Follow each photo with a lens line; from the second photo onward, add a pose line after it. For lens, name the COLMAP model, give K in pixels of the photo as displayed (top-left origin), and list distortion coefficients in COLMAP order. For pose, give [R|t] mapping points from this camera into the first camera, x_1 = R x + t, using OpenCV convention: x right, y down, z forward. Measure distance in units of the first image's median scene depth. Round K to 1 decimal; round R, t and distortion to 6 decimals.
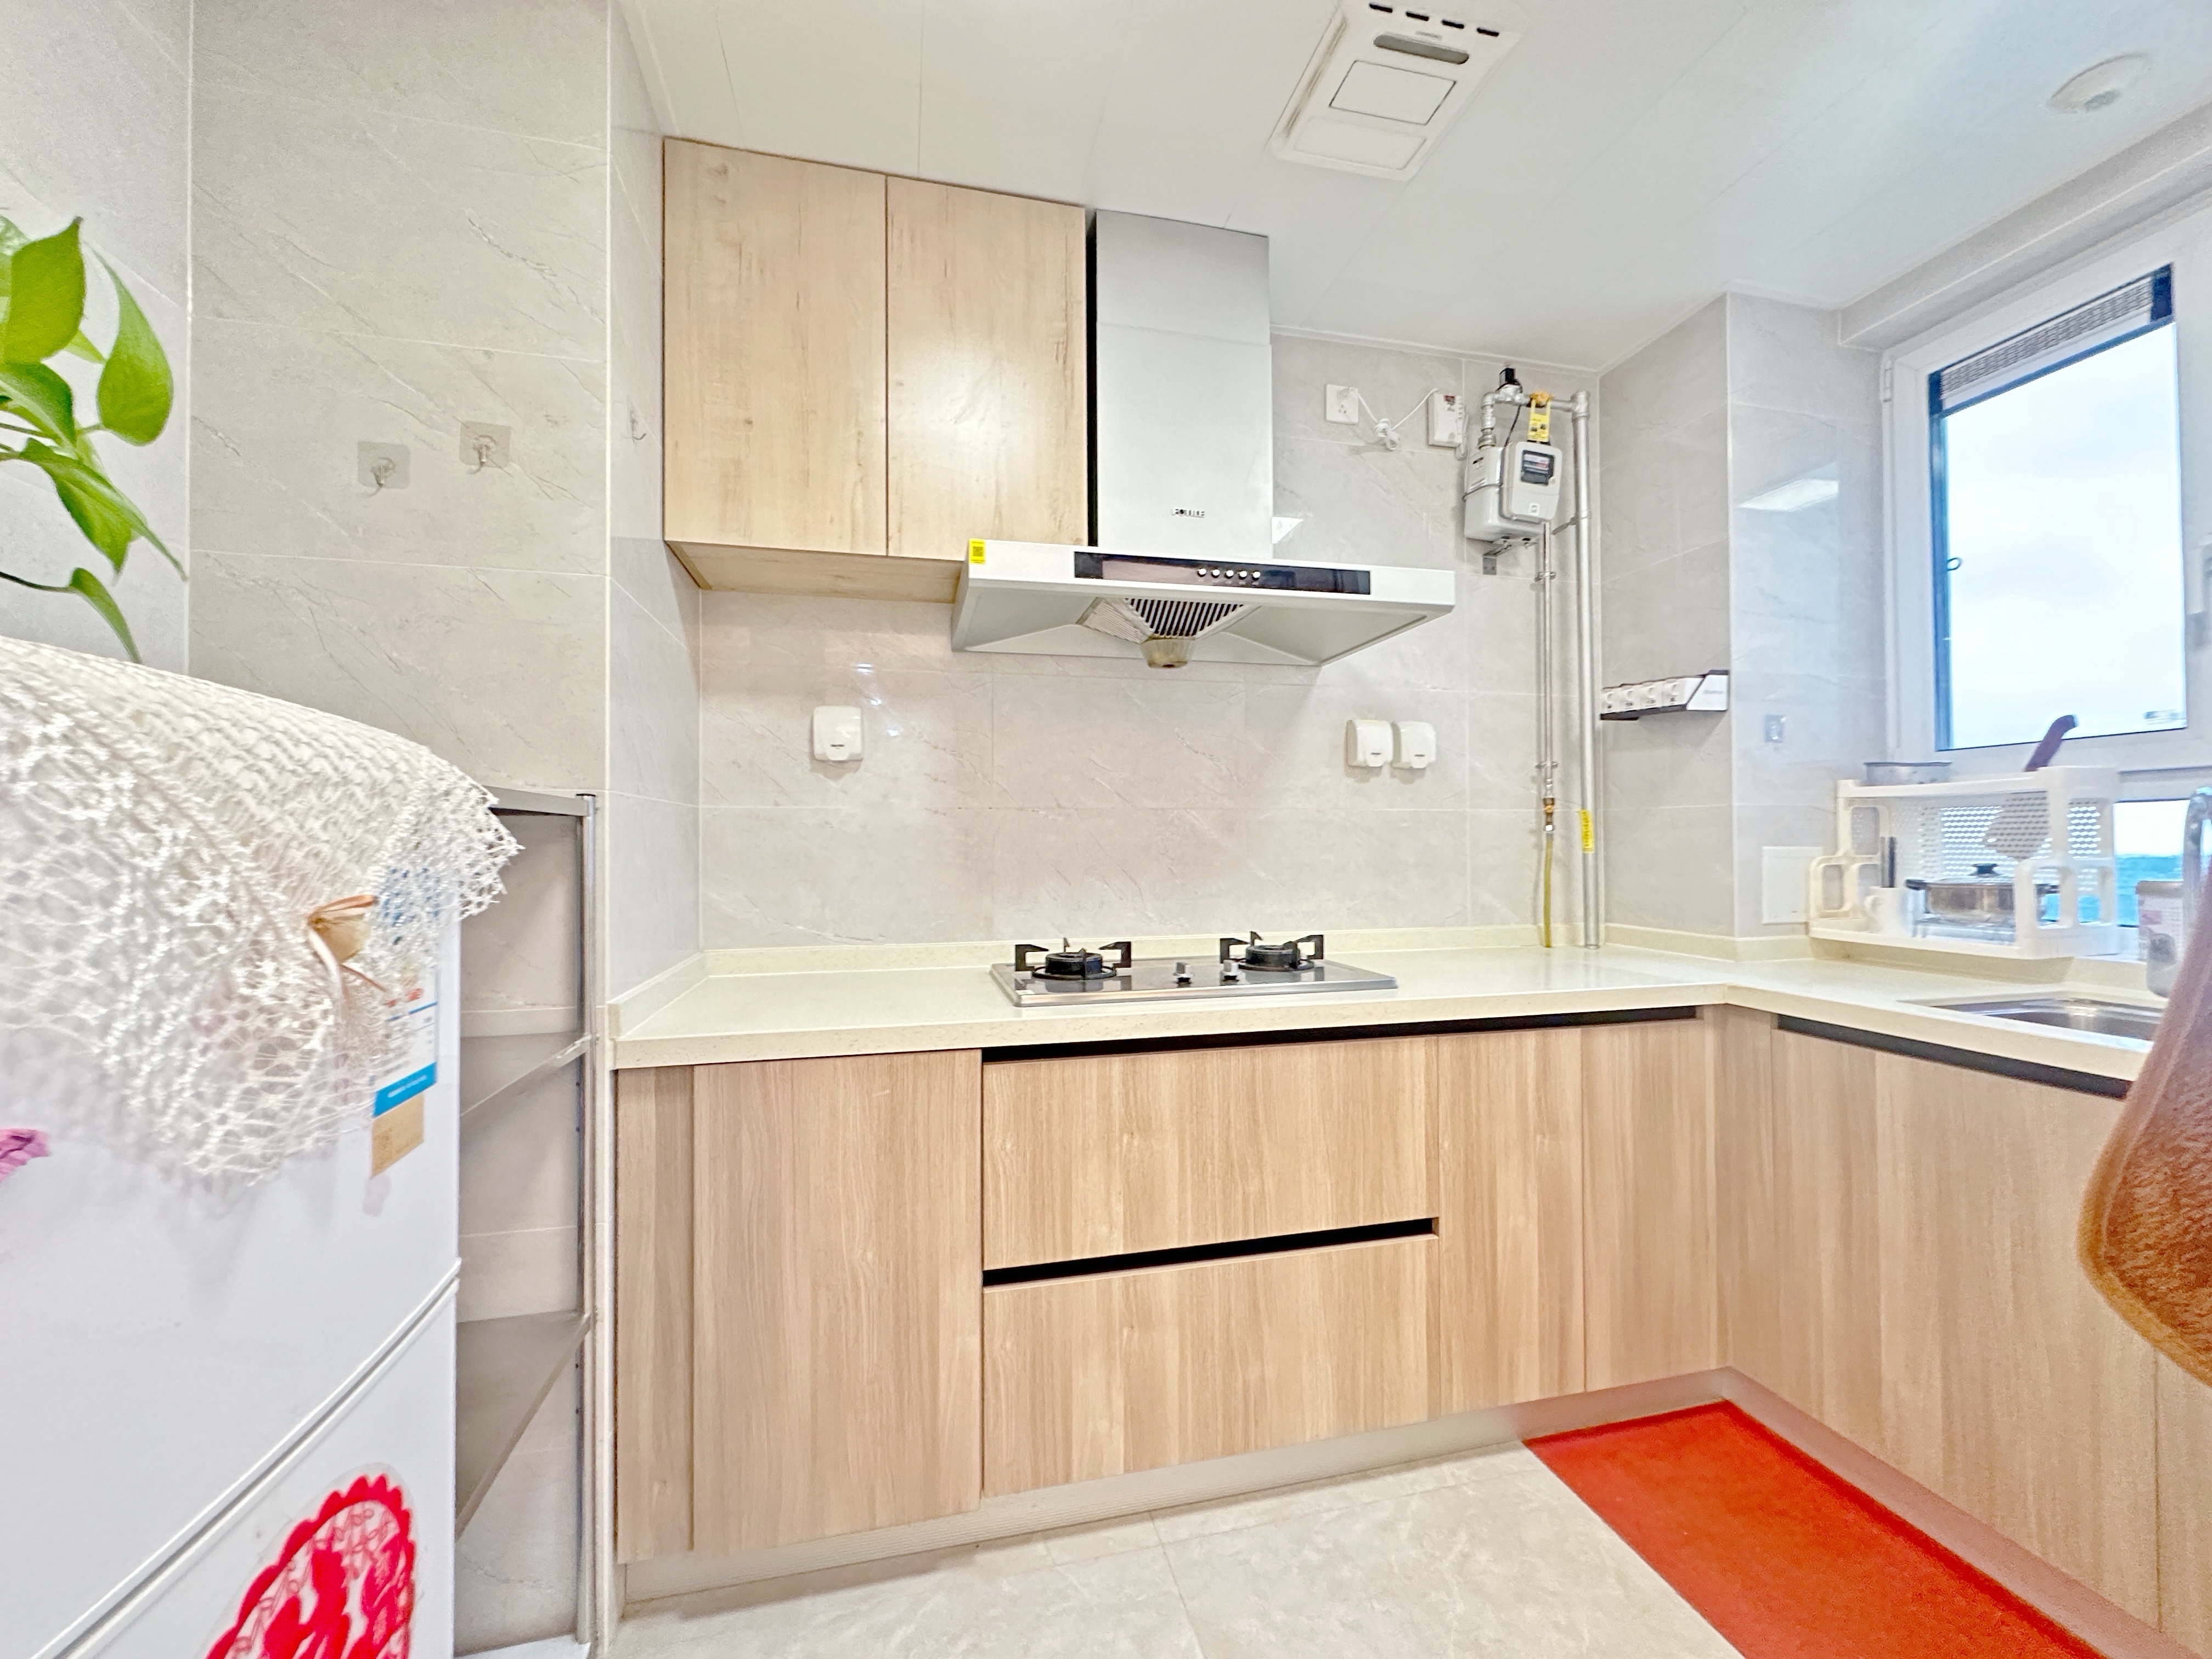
lens RADIAL K [[885.4, 0, 1097.2], [0, 885.4, 825.6], [0, 0, 1]] dist [-0.001634, 0.000131]
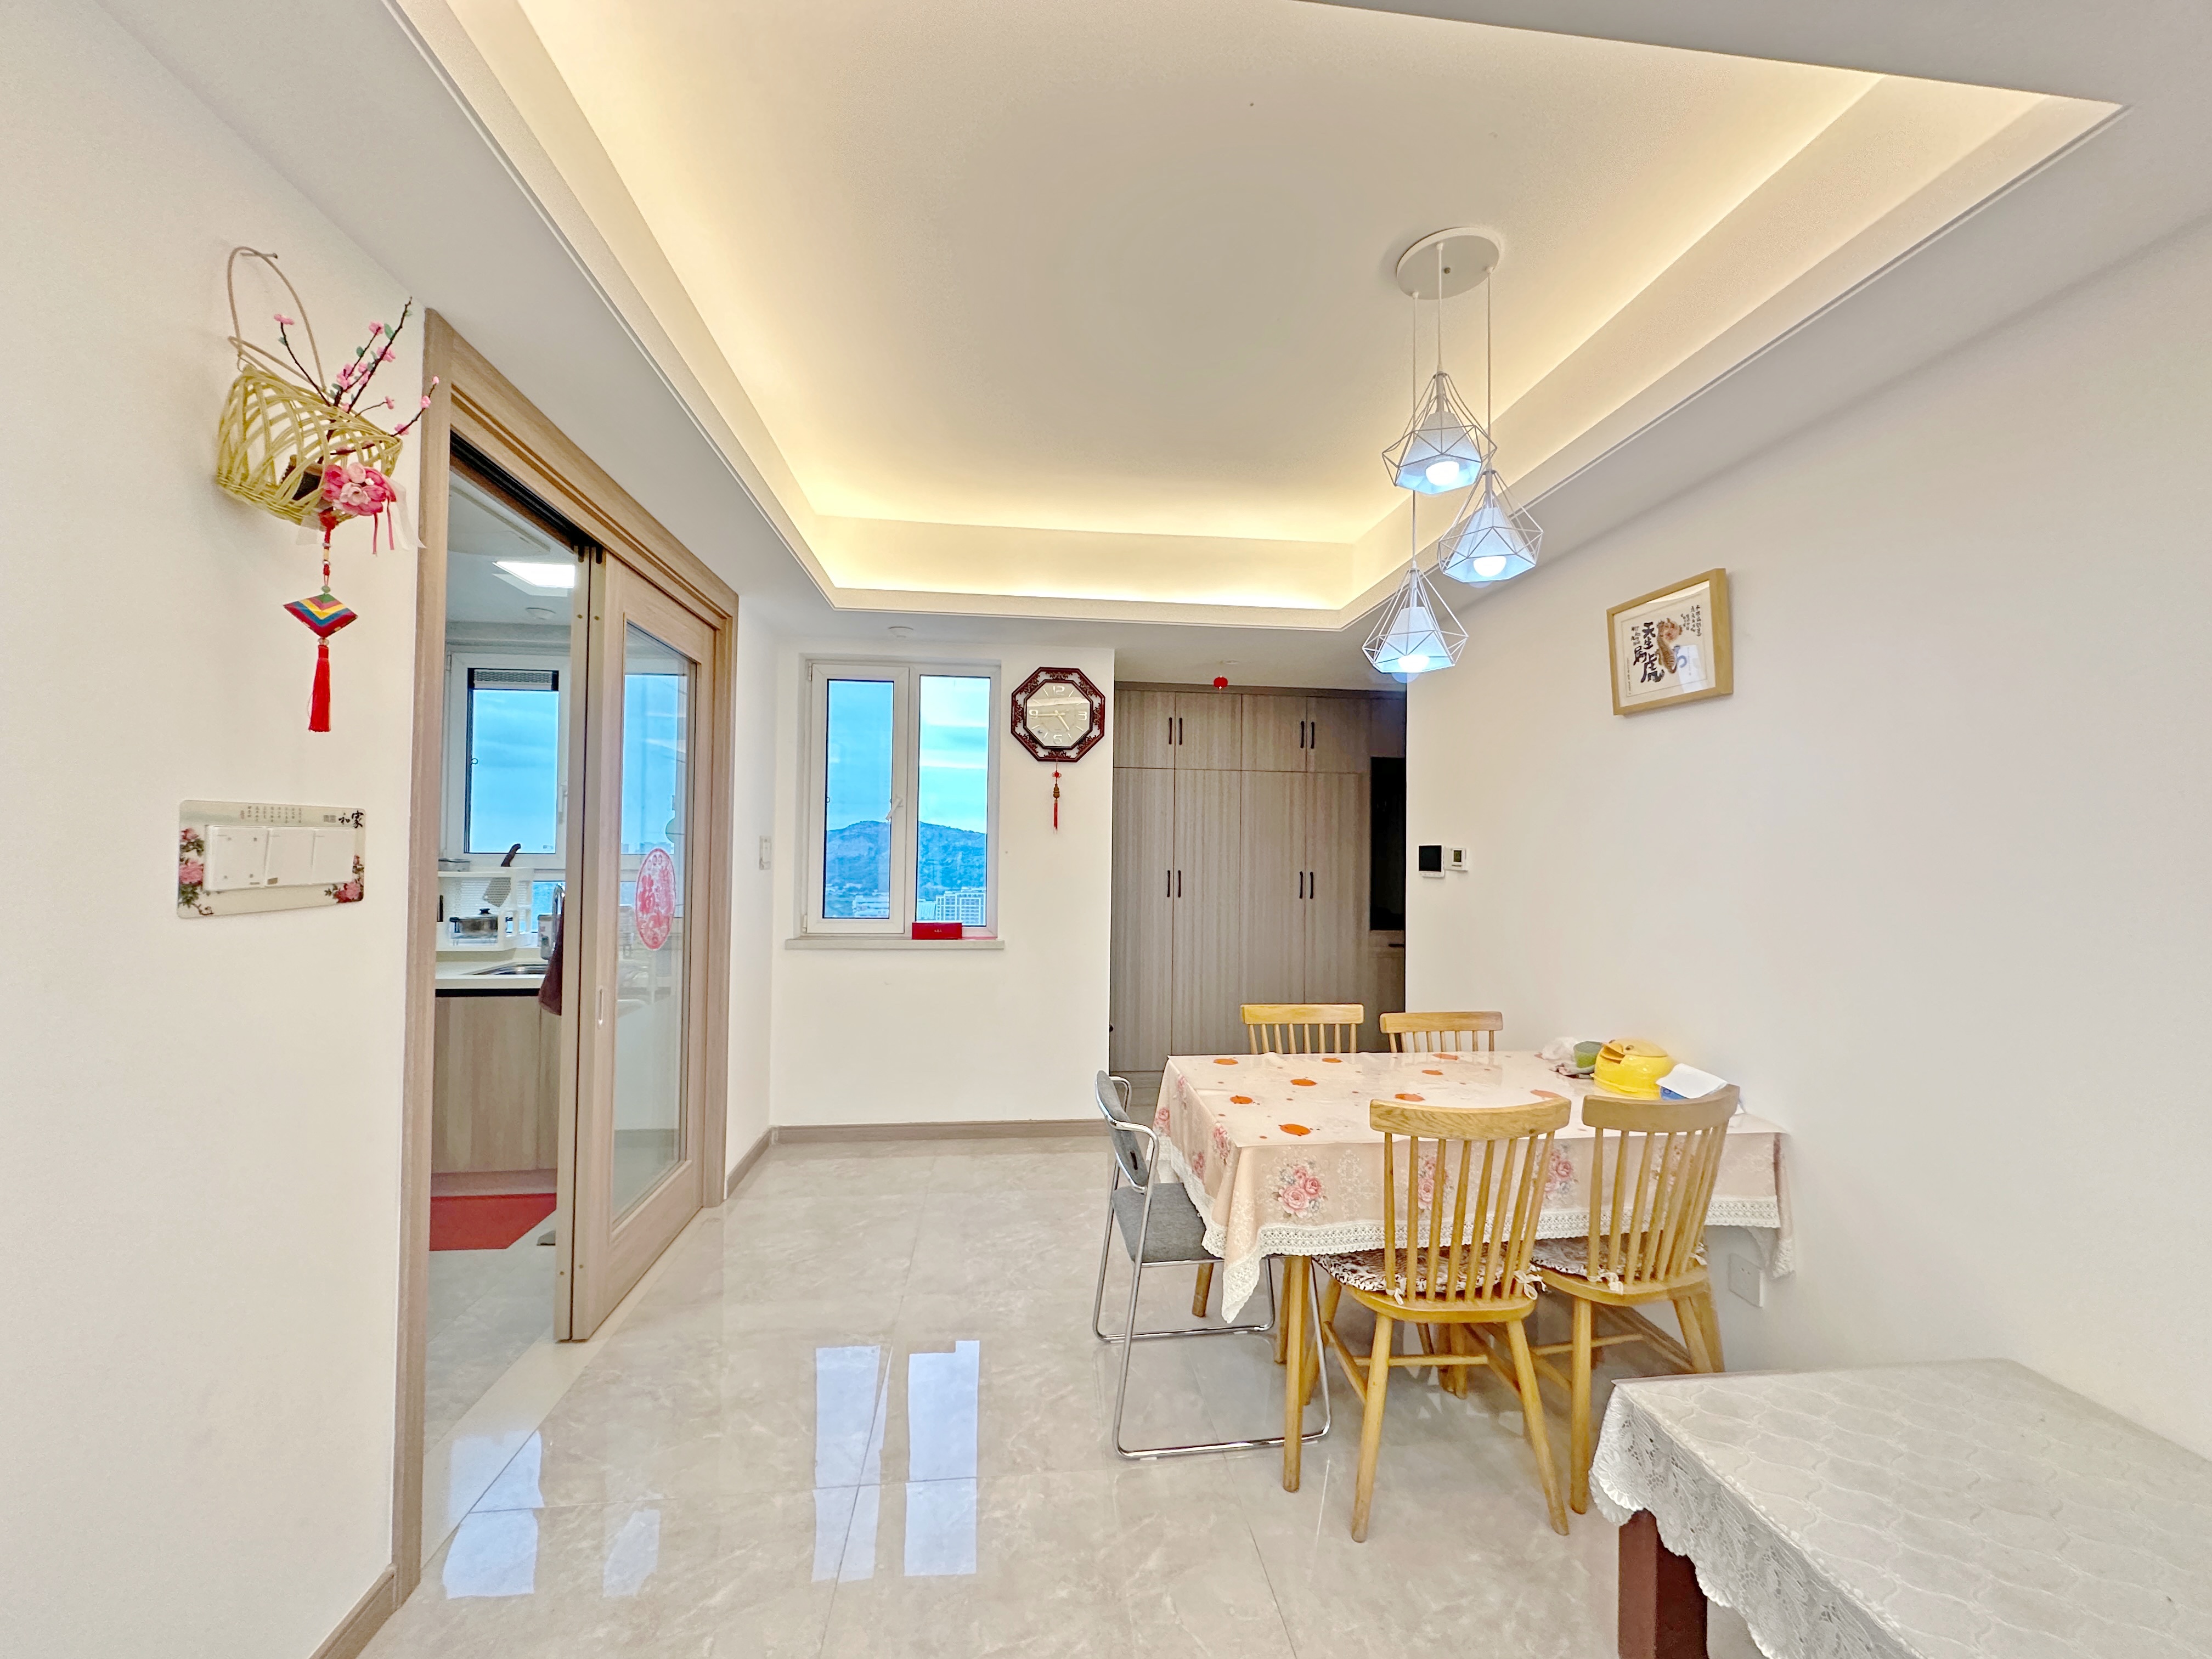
lens RADIAL K [[885.4, 0, 1100.6], [0, 885.4, 832.8], [0, 0, 1]] dist [-0.001634, 0.000131]
pose [[0.103083, 0.031820, 0.994164, -1.041677], [-0.027558, 0.999196, -0.029124, -0.124661], [-0.994291, -0.024395, 0.103877, -0.755680]]
